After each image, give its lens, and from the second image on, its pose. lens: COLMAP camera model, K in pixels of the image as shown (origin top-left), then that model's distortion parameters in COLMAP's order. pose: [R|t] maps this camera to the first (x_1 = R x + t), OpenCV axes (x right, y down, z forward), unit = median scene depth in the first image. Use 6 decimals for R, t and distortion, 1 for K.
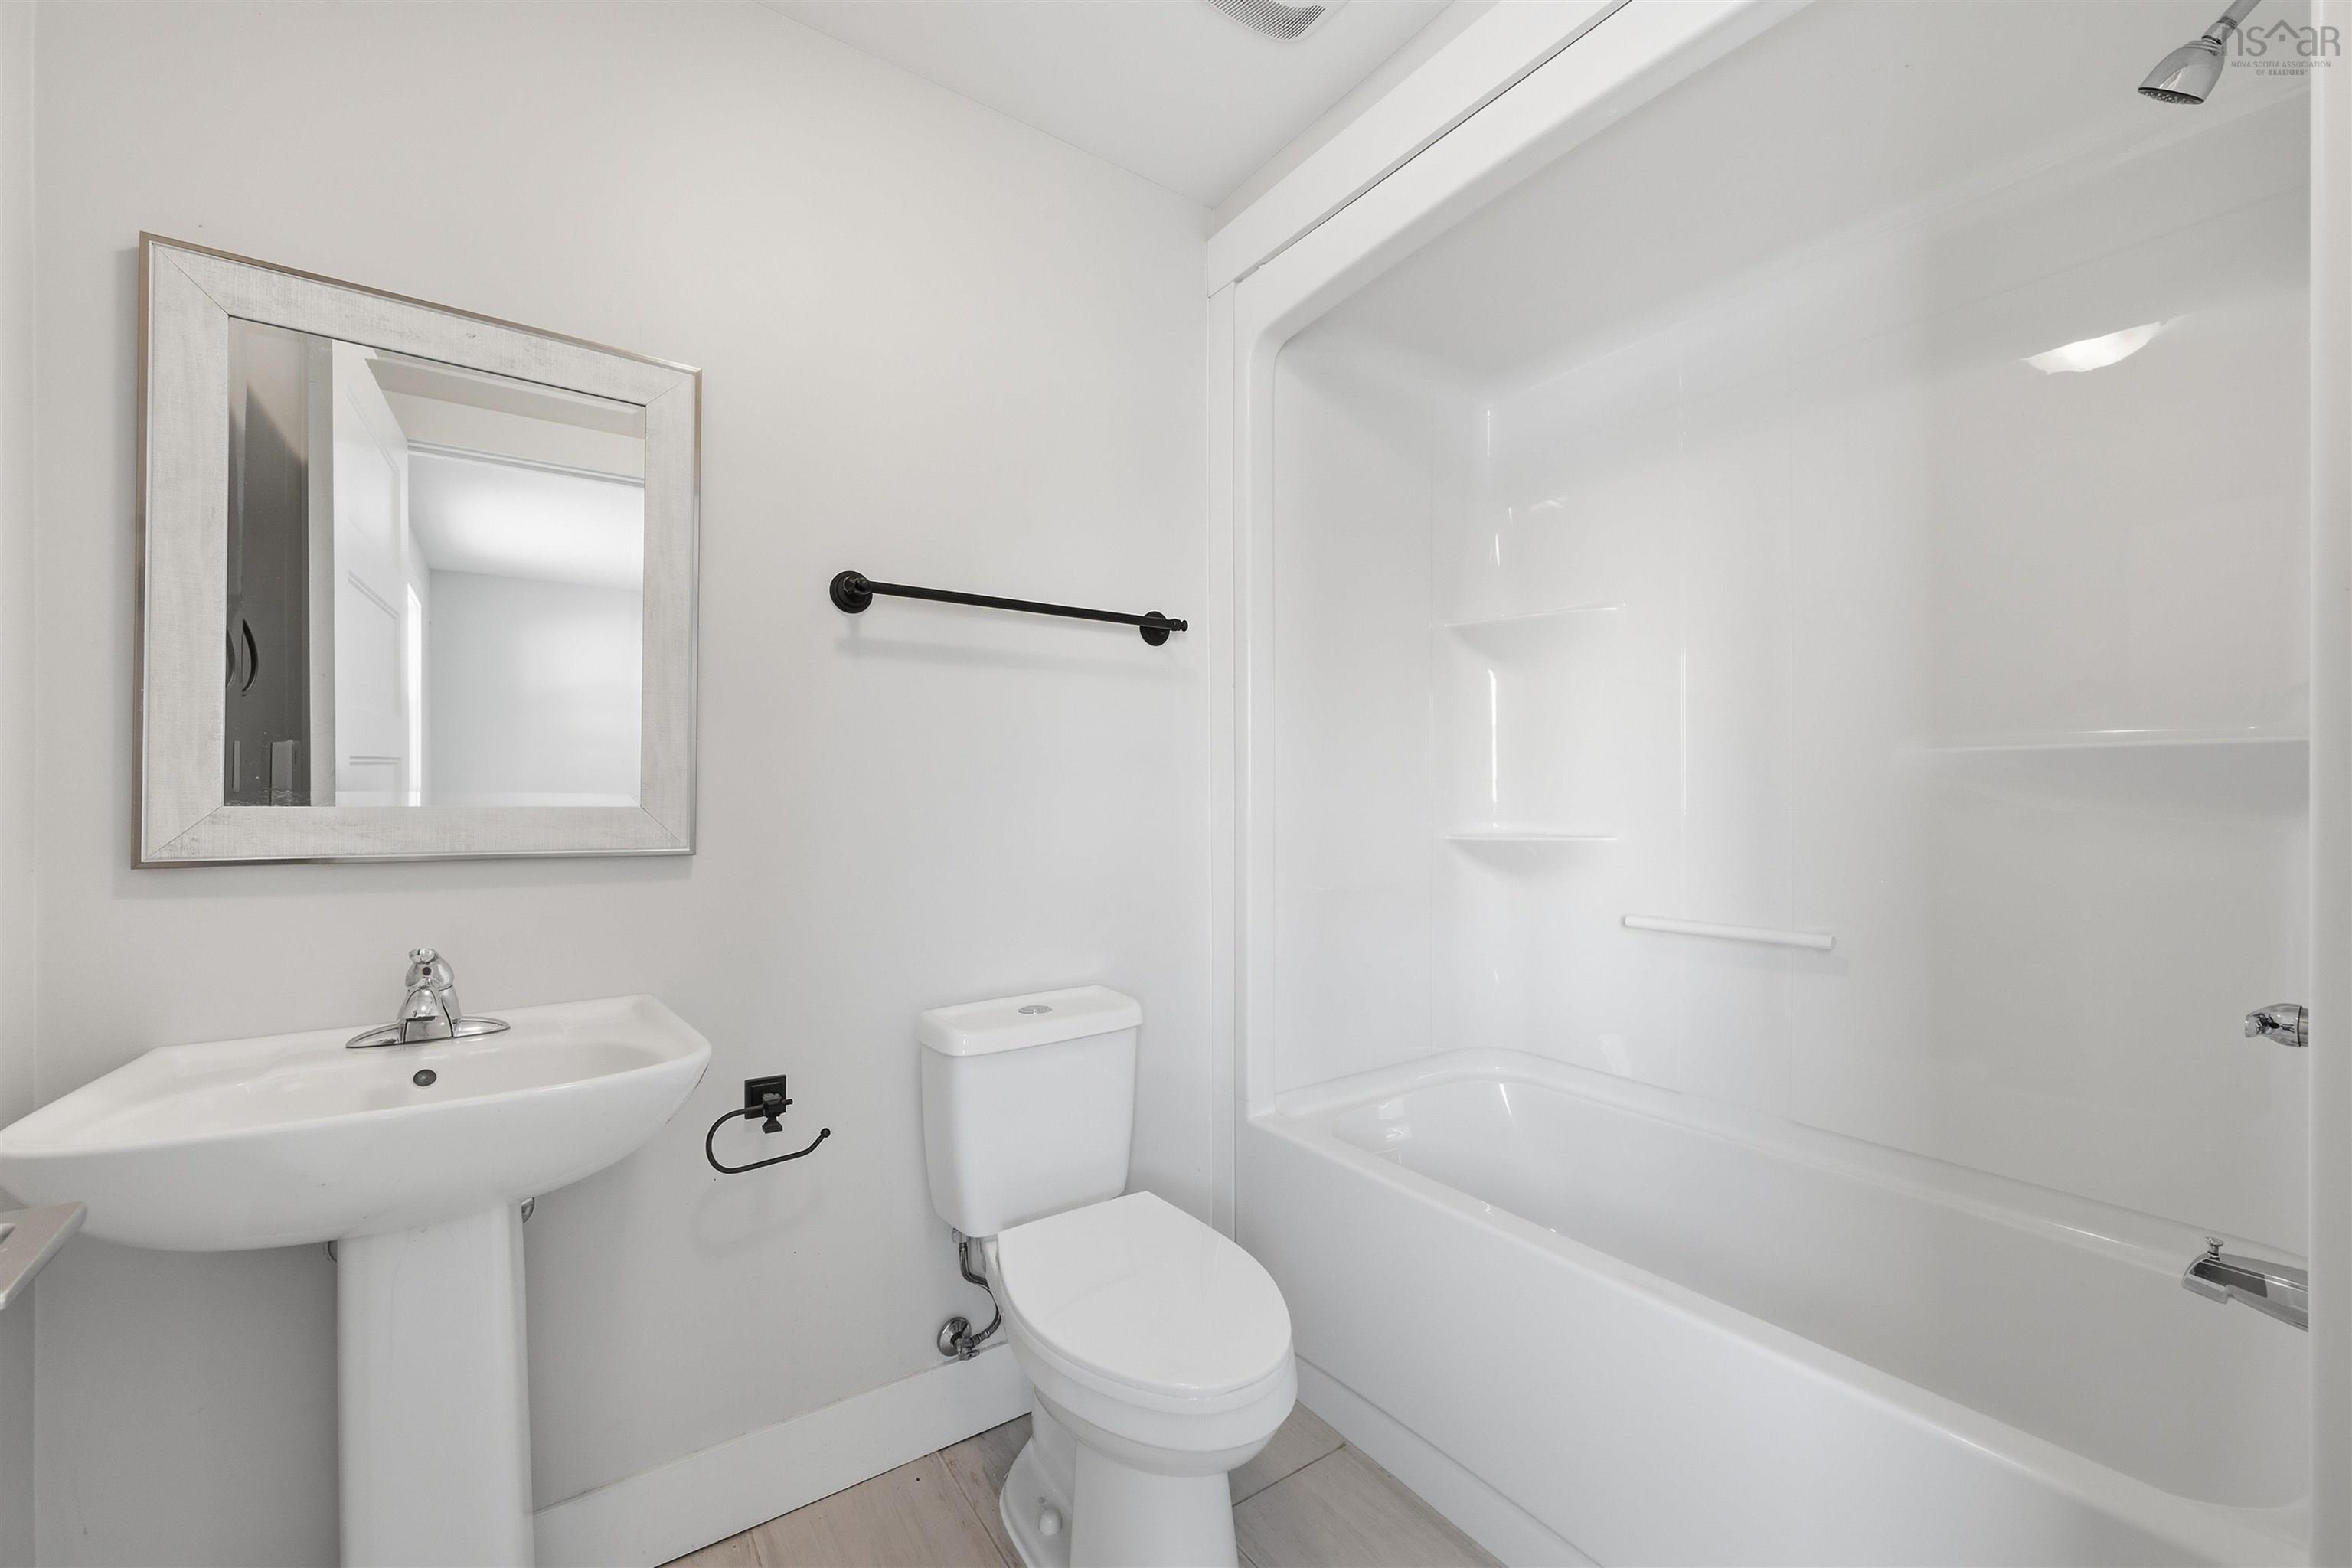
lens RADIAL K [[933.0, 0, 1189.7], [0, 933.0, 796.5], [0, 0, 1]] dist [0.000807, -0.000562]
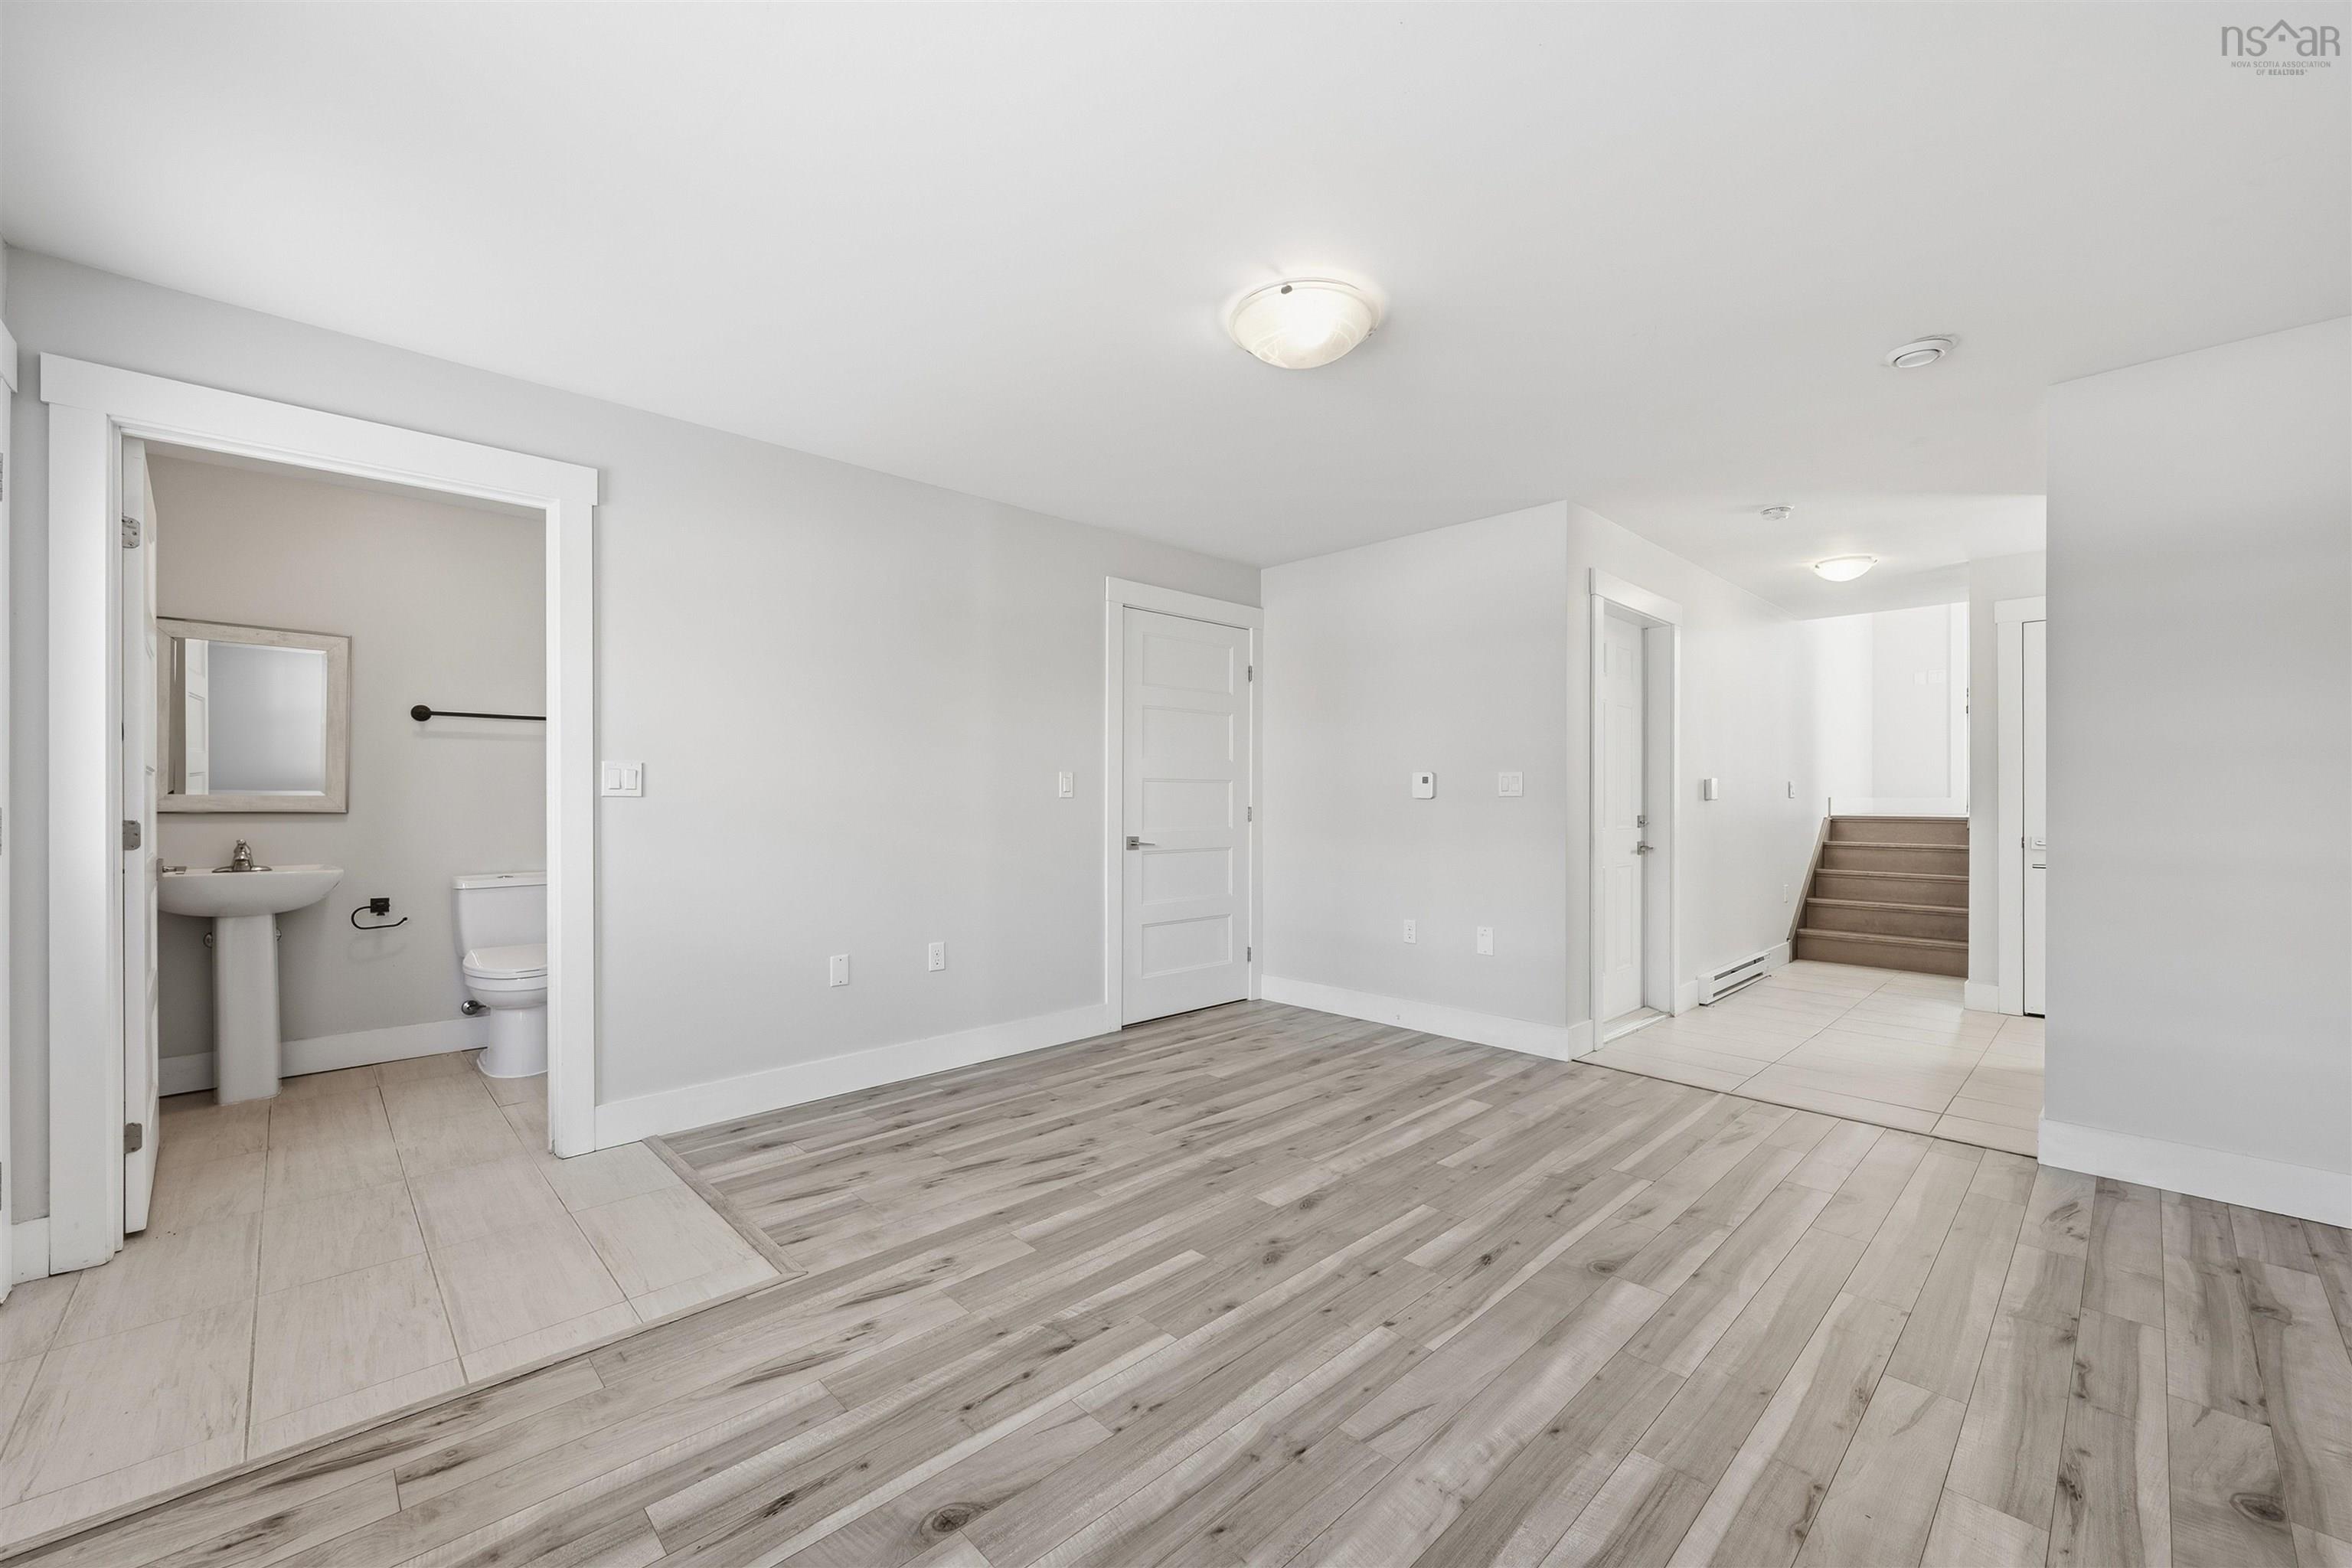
lens RADIAL K [[933.0, 0, 1188.2], [0, 933.0, 794.4], [0, 0, 1]] dist [0.000807, -0.000562]
pose [[0.989029, 0.001718, 0.147714, 1.520049], [-0.001951, 0.999997, 0.001434, -0.003449], [-0.147711, -0.001706, 0.989029, -2.094917]]
